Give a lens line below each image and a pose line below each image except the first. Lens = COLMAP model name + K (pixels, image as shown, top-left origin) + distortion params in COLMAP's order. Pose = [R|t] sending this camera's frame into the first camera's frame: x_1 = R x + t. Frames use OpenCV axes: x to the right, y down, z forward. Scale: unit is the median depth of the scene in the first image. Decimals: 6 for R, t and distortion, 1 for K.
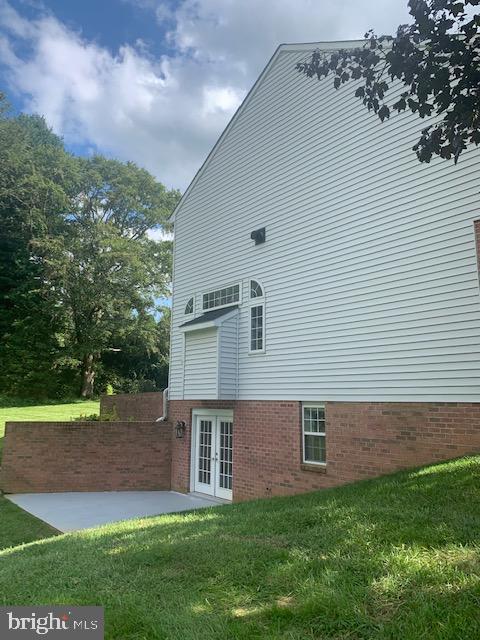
lens RADIAL K [[469.0, 0, 240.0], [0, 469.0, 320.0], [0, 0, 1]] dist [0.044588, -0.092041]
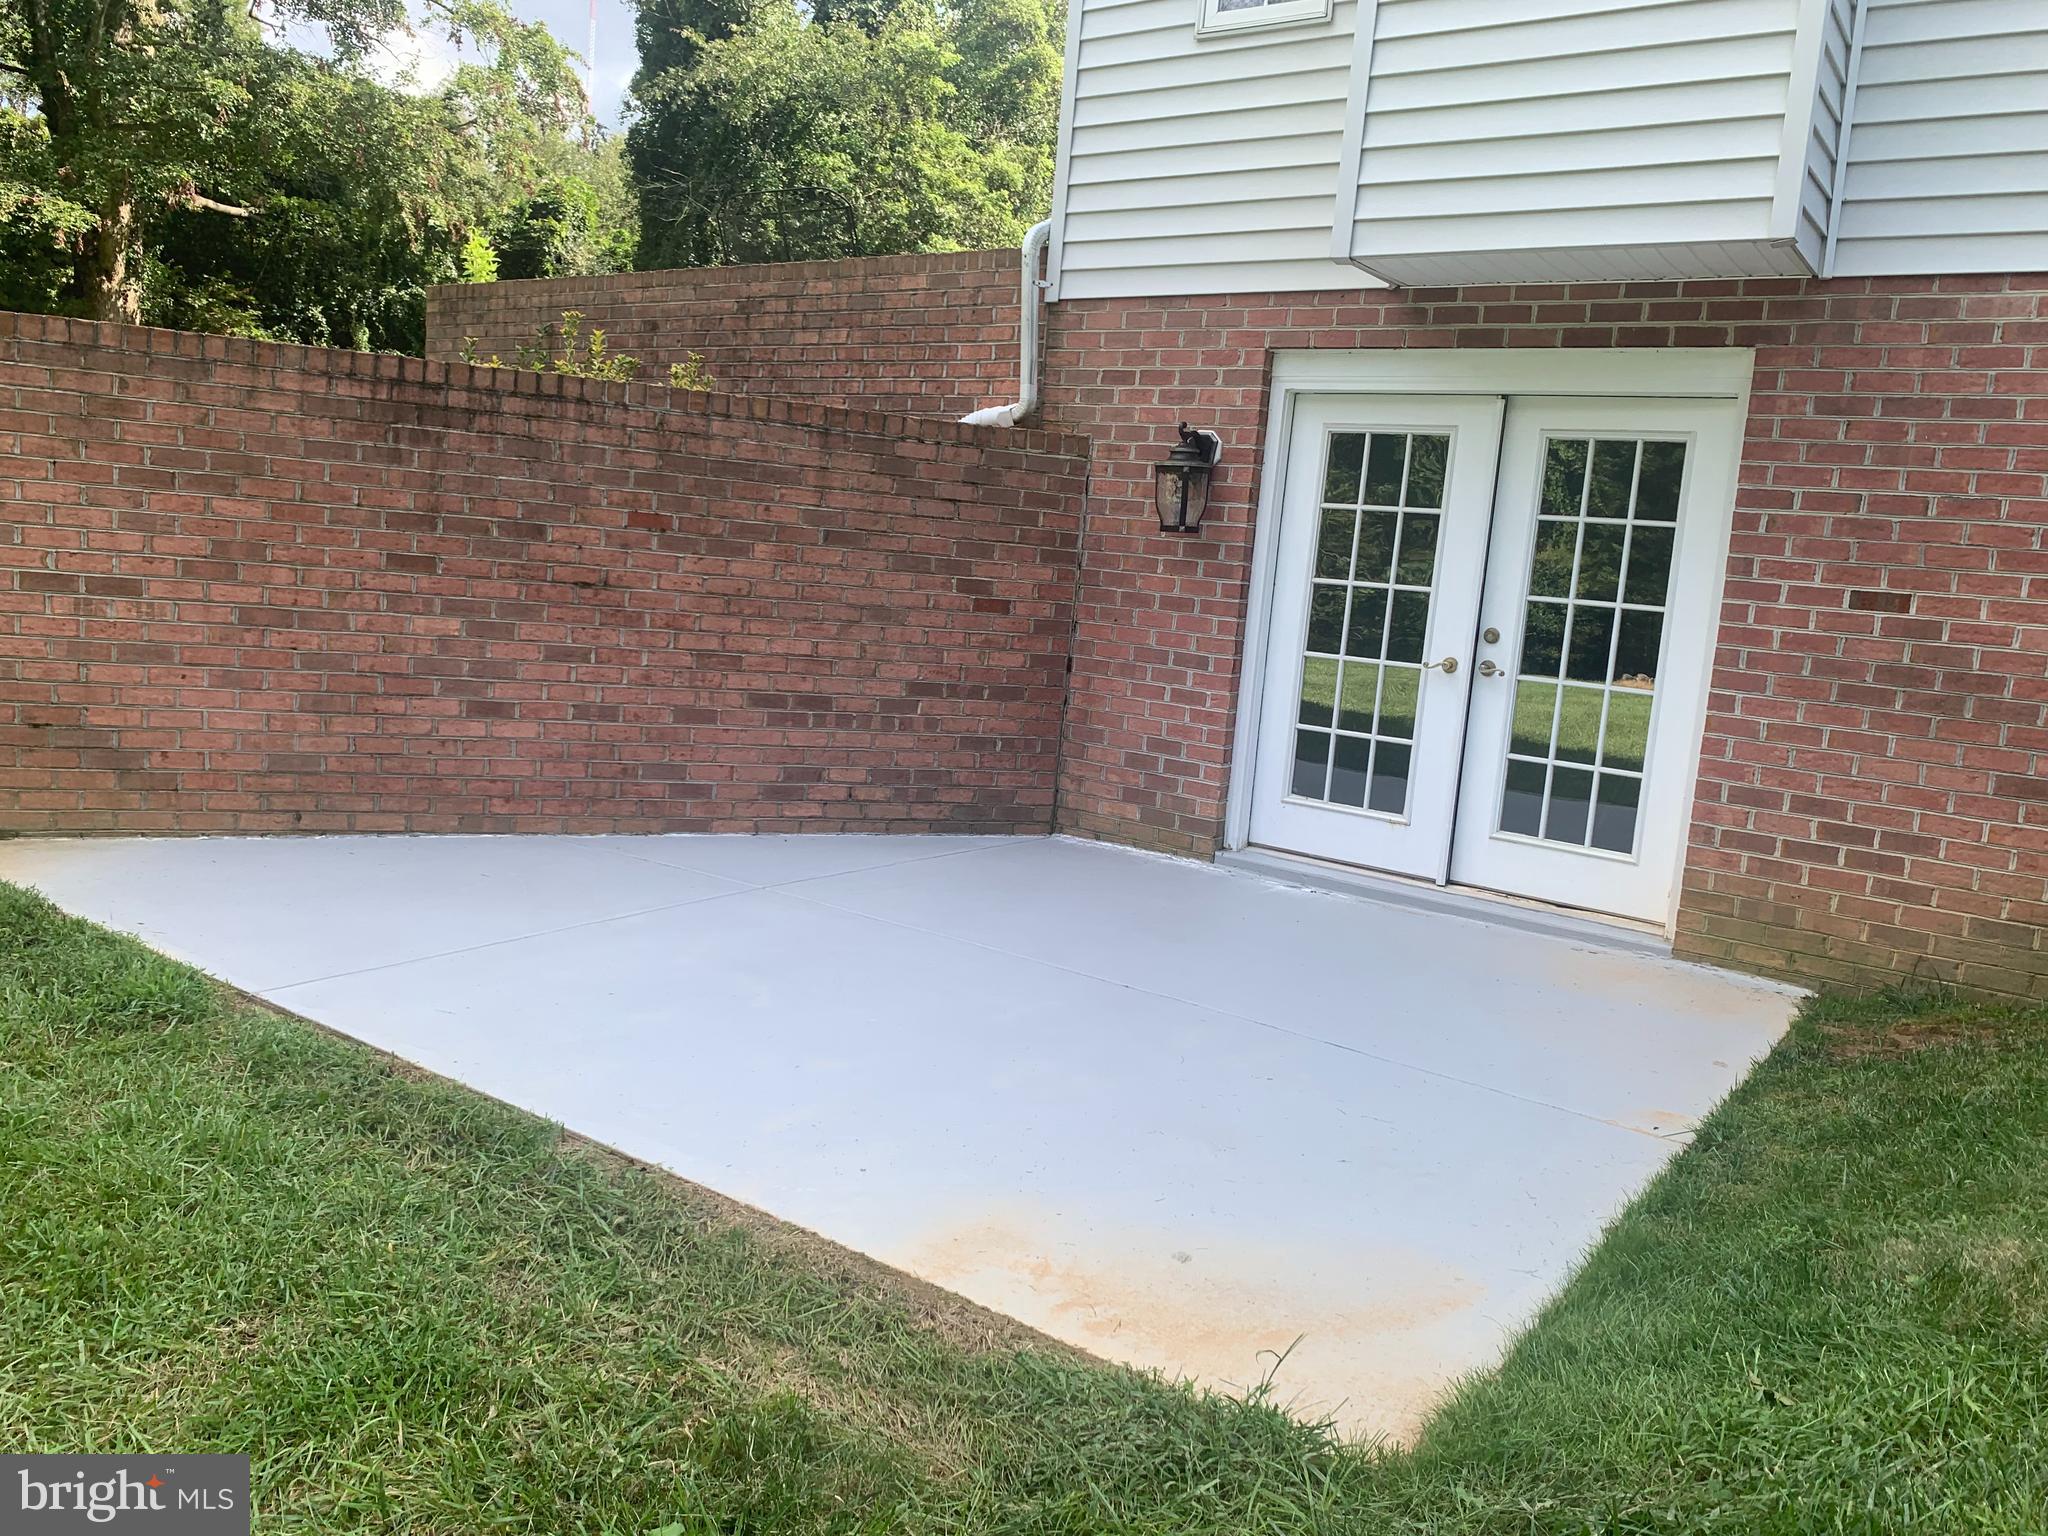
lens RADIAL K [[1501.0, 0, 1024.0], [0, 1501.0, 768.0], [0, 0, 1]] dist [0.044588, -0.092041]
pose [[0.958913, 0.031210, 0.281978, -0.315640], [-0.121842, 0.942903, 0.309981, 0.172524], [-0.256203, -0.331602, 0.907965, 0.516841]]
